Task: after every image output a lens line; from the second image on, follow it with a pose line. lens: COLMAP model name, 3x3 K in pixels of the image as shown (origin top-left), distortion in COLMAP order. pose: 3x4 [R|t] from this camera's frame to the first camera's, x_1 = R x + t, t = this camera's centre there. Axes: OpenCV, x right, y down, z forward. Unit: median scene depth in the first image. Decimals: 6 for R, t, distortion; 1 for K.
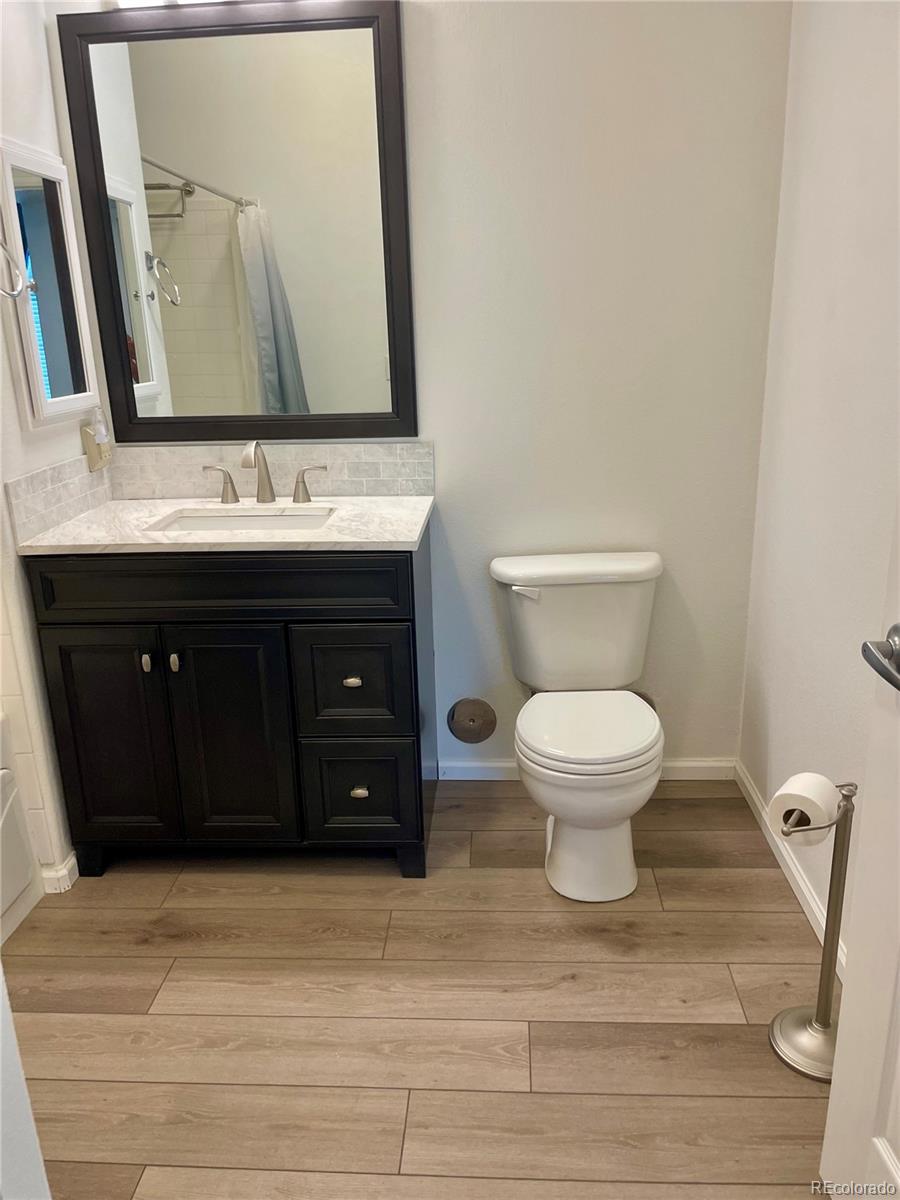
lens RADIAL K [[905.2, 0, 446.7], [0, 905.2, 599.3], [0, 0, 1]] dist [0.095985, -0.122898]
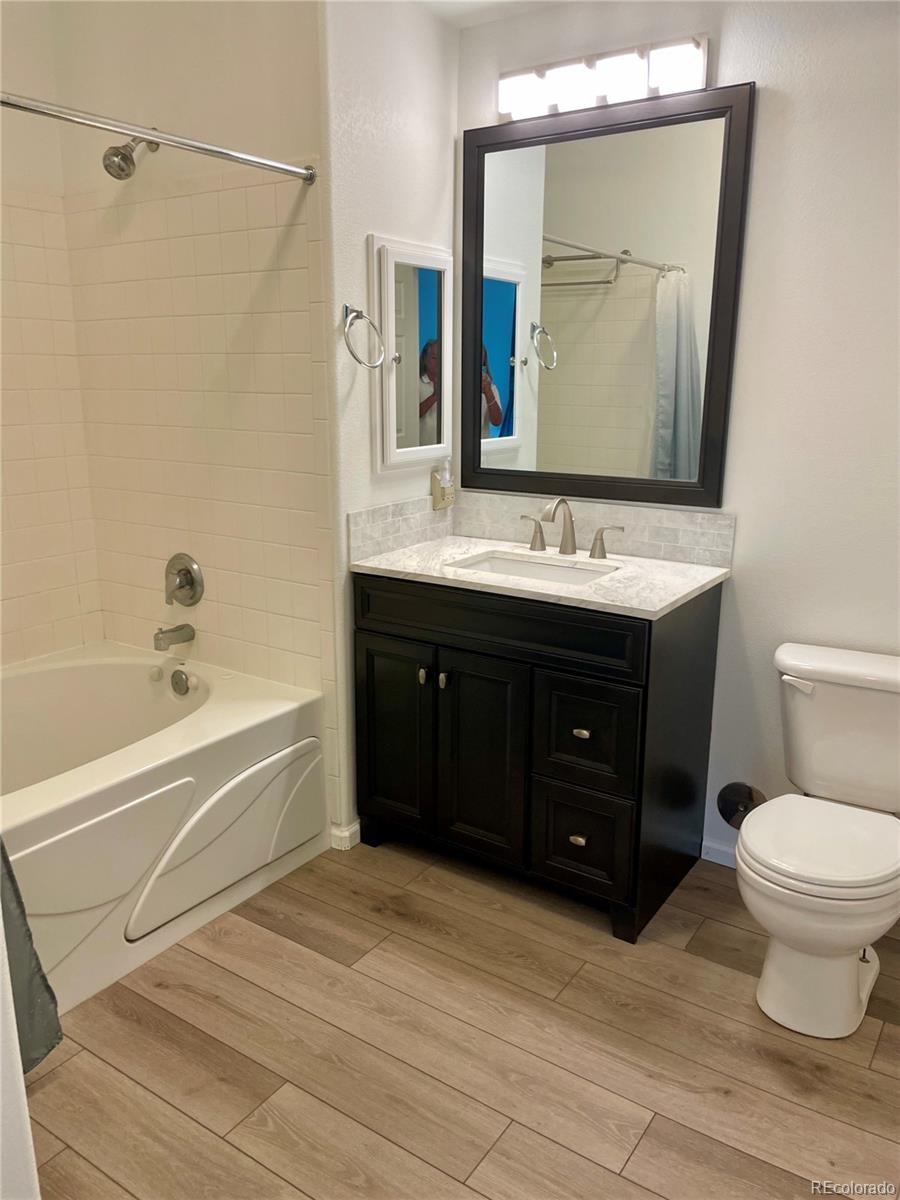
lens RADIAL K [[905.2, 0, 446.7], [0, 905.2, 599.3], [0, 0, 1]] dist [0.095985, -0.122898]
pose [[0.860150, 0.156079, -0.485574, 0.236853], [-0.175987, 0.984381, 0.004666, -0.037095], [0.478718, 0.081442, 0.874183, -0.009722]]
